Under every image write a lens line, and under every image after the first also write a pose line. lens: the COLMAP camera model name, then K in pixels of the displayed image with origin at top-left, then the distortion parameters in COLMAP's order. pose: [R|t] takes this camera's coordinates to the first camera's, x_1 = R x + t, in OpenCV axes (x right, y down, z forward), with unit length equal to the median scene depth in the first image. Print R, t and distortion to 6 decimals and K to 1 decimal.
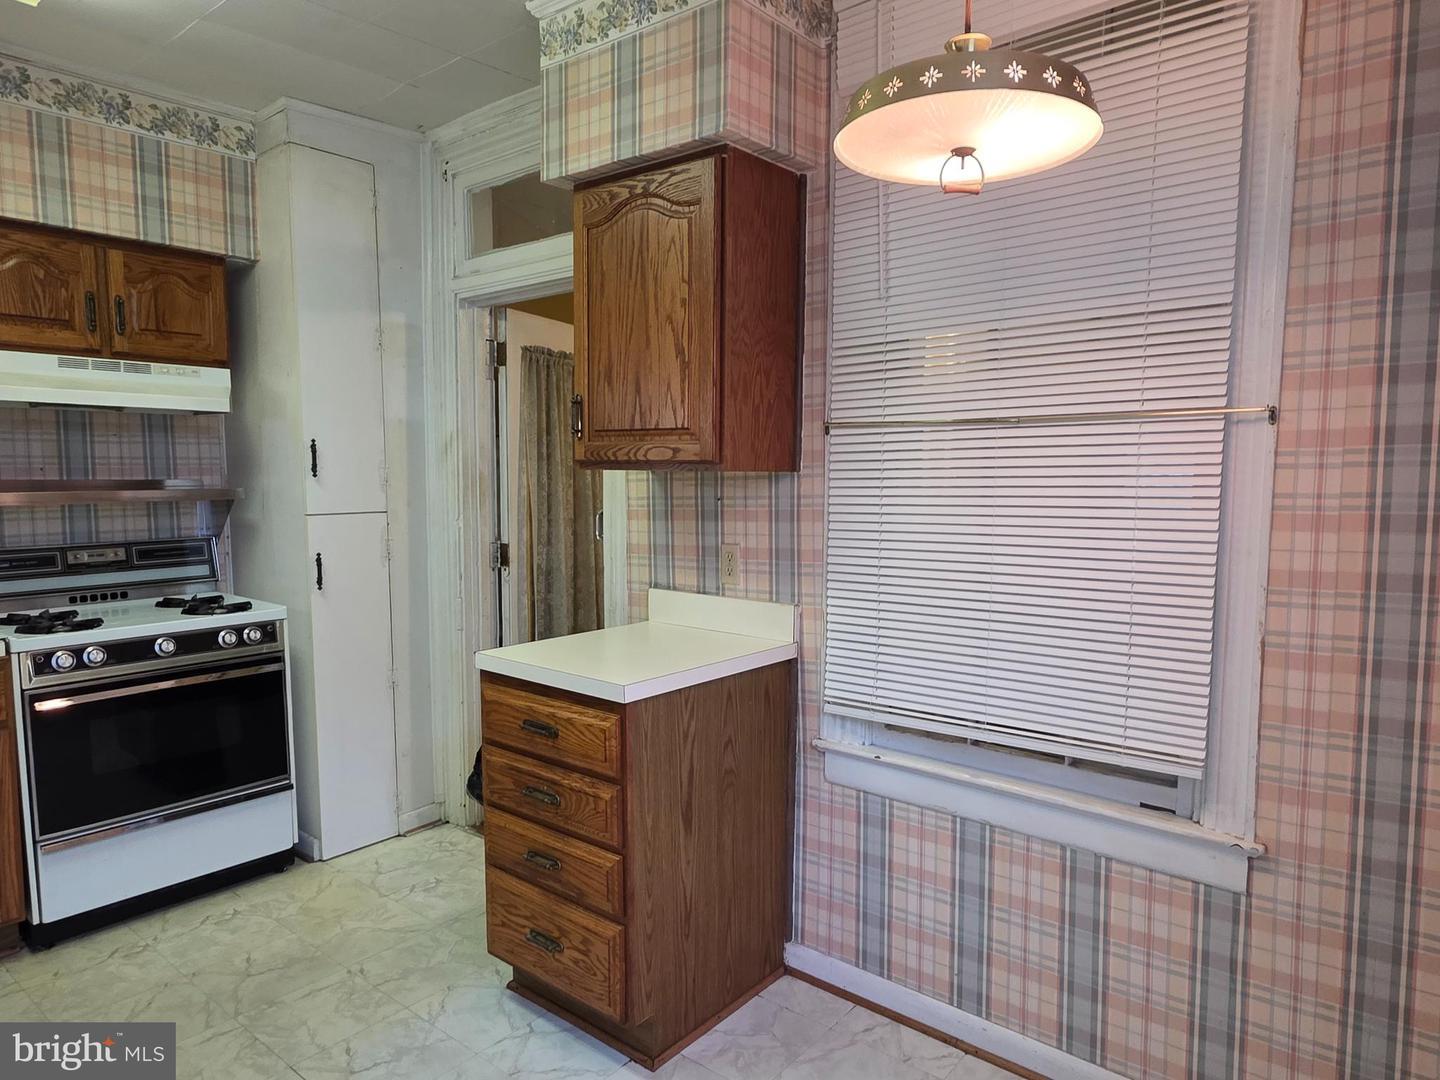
lens RADIAL K [[920.5, 0, 715.7], [0, 920.5, 559.3], [0, 0, 1]] dist [0.005165, -0.000750]
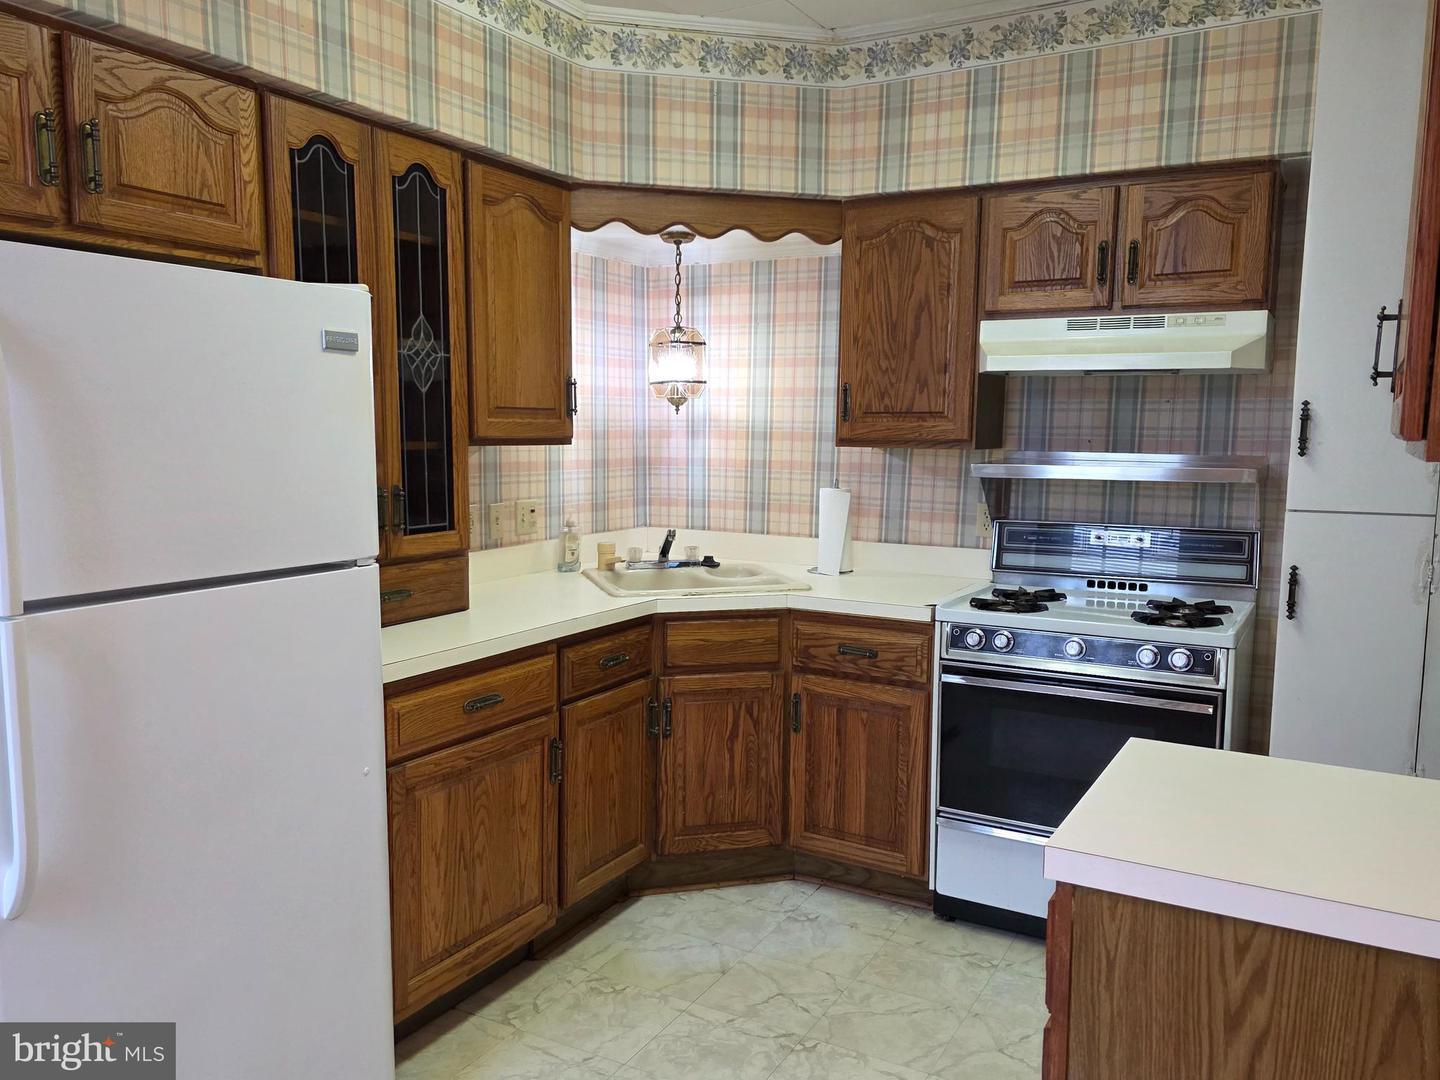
lens RADIAL K [[1103.1, 0, 717.8], [0, 1103.1, 556.6], [0, 0, 1]] dist [-0.003763, -0.001328]
pose [[0.174294, 0.109991, -0.978531, 0.319770], [-0.109891, 0.989707, 0.091674, -0.044304], [0.978542, 0.091554, 0.184587, 0.454336]]
